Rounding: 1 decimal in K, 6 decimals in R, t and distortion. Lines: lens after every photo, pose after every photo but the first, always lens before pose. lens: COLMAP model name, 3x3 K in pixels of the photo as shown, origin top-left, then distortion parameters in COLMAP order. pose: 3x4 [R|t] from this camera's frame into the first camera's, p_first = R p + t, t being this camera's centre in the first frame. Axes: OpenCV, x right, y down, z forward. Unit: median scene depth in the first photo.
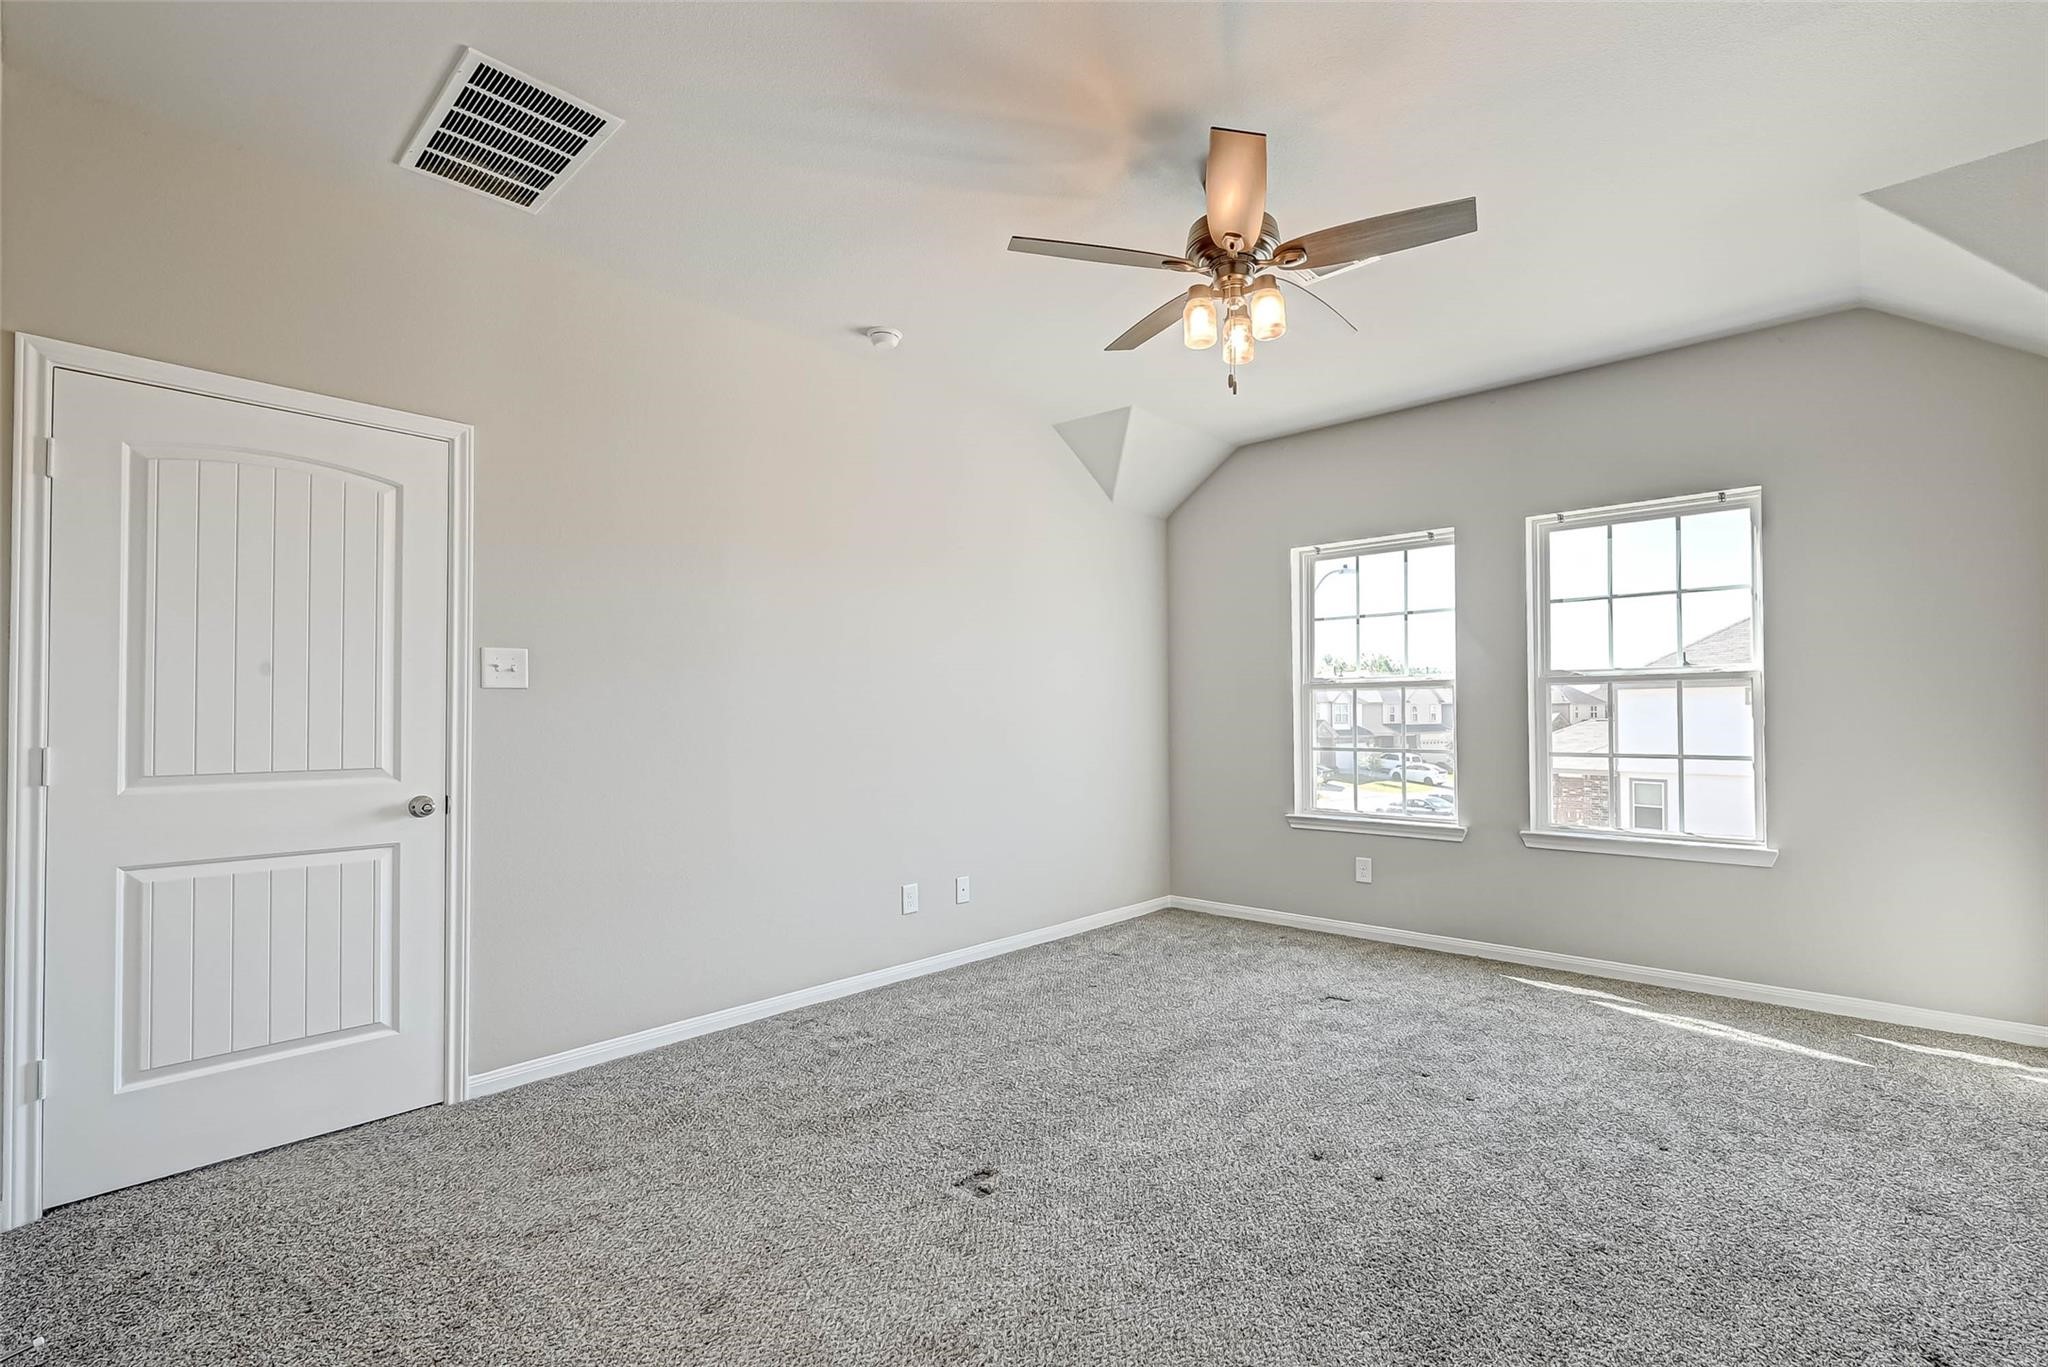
lens RADIAL K [[869.7, 0, 1104.5], [0, 869.7, 710.1], [0, 0, 1]] dist [-0.062755, -0.000071]
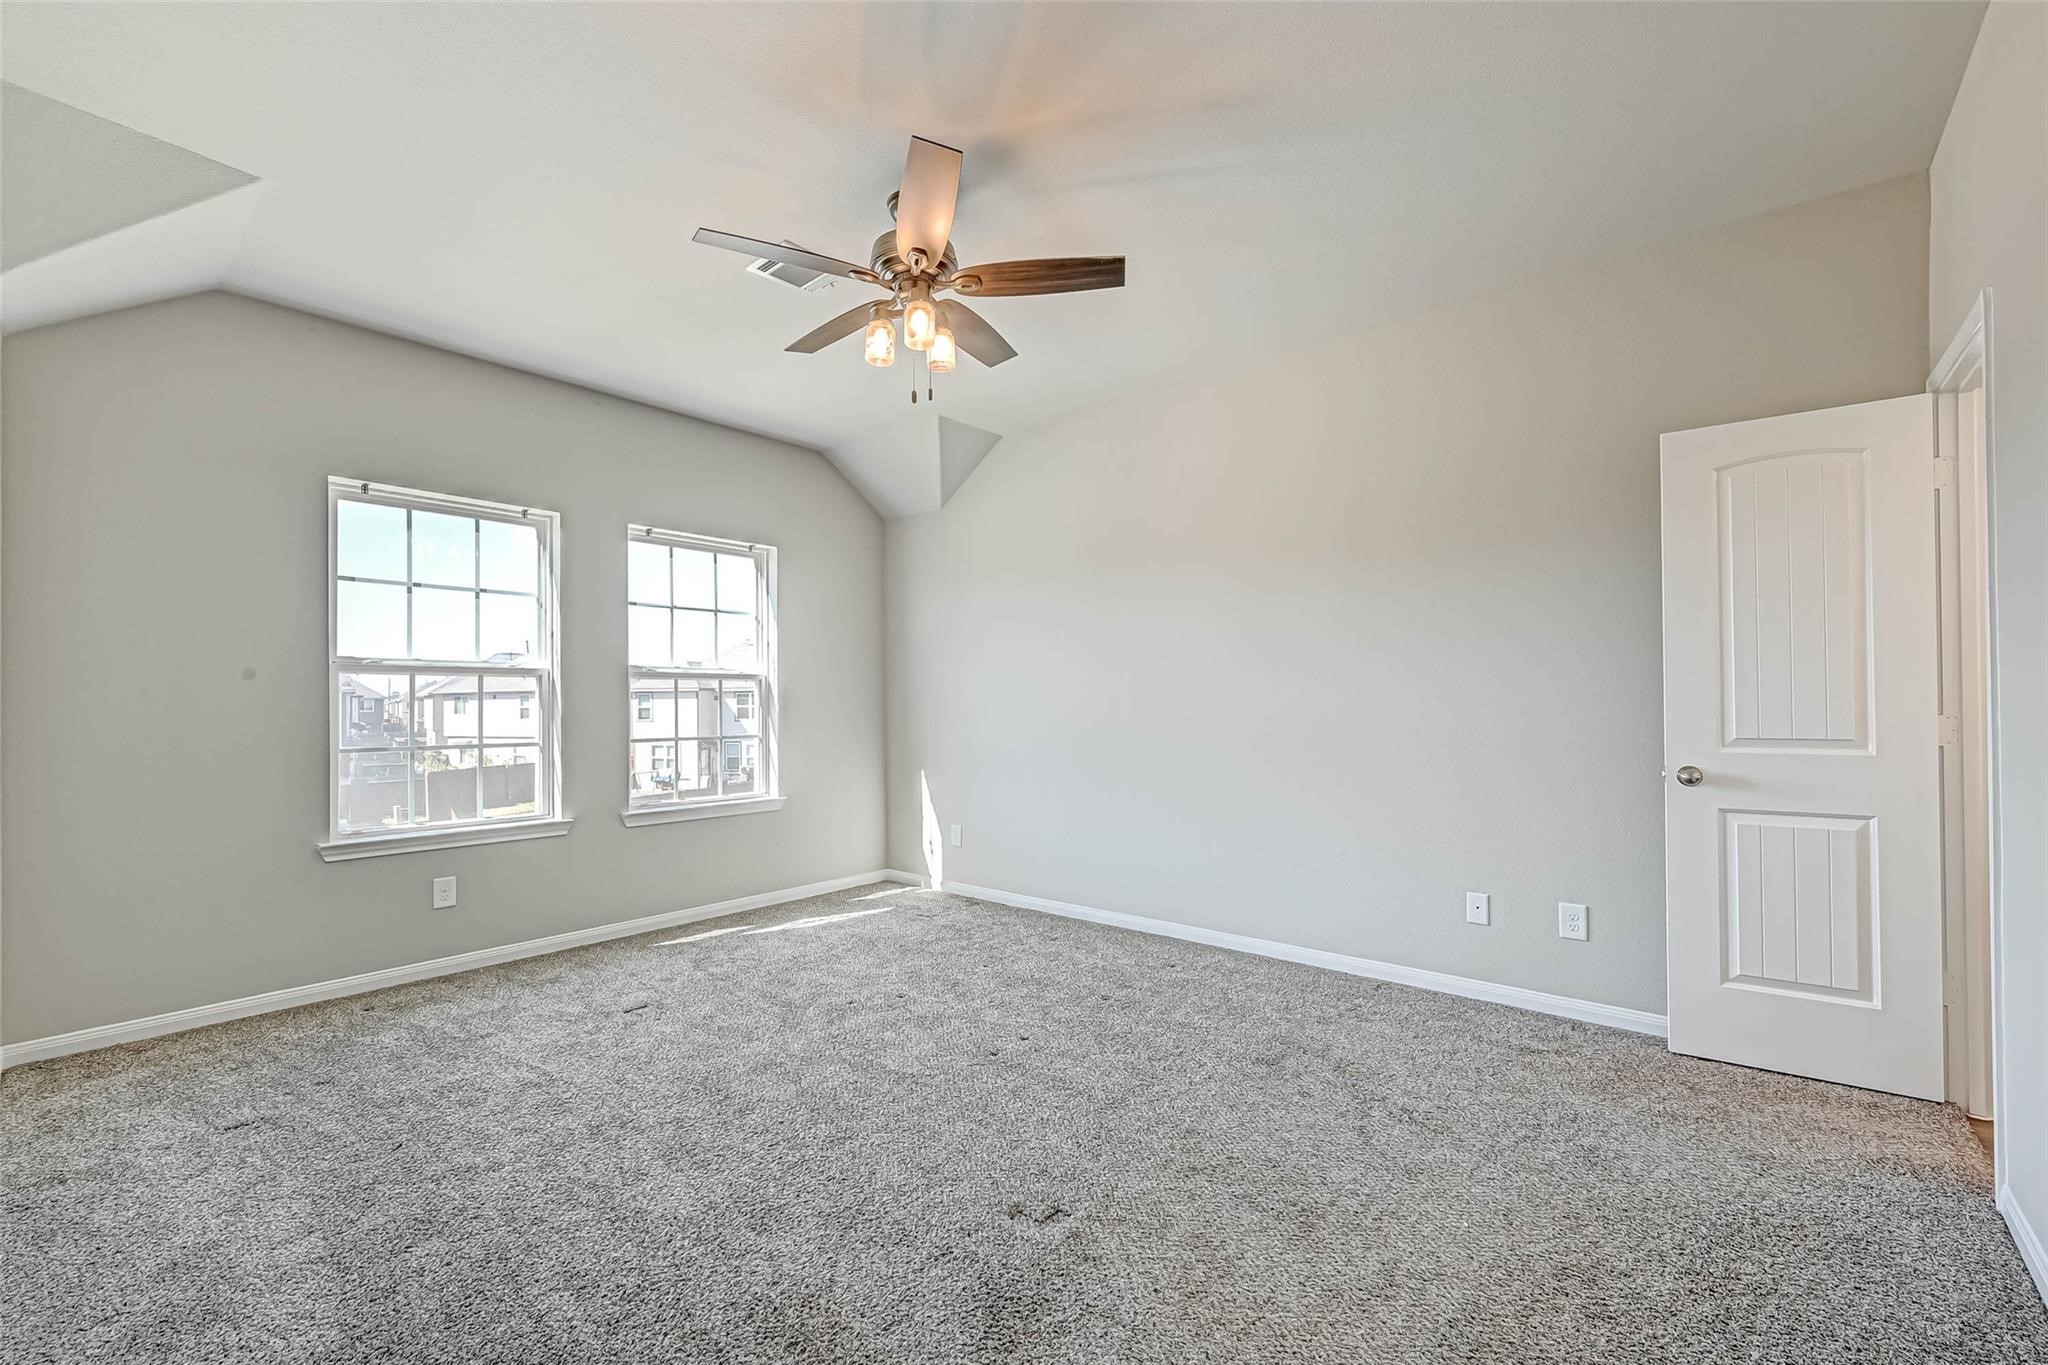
lens RADIAL K [[820.0, 0, 1029.6], [0, 820.0, 689.5], [0, 0, 1]] dist [-0.001317, -0.000091]
pose [[-0.008657, 0.020539, 0.999752, -0.545079], [-0.002634, 0.999785, -0.020563, 0.005080], [-0.999959, -0.002811, -0.008601, 0.491062]]
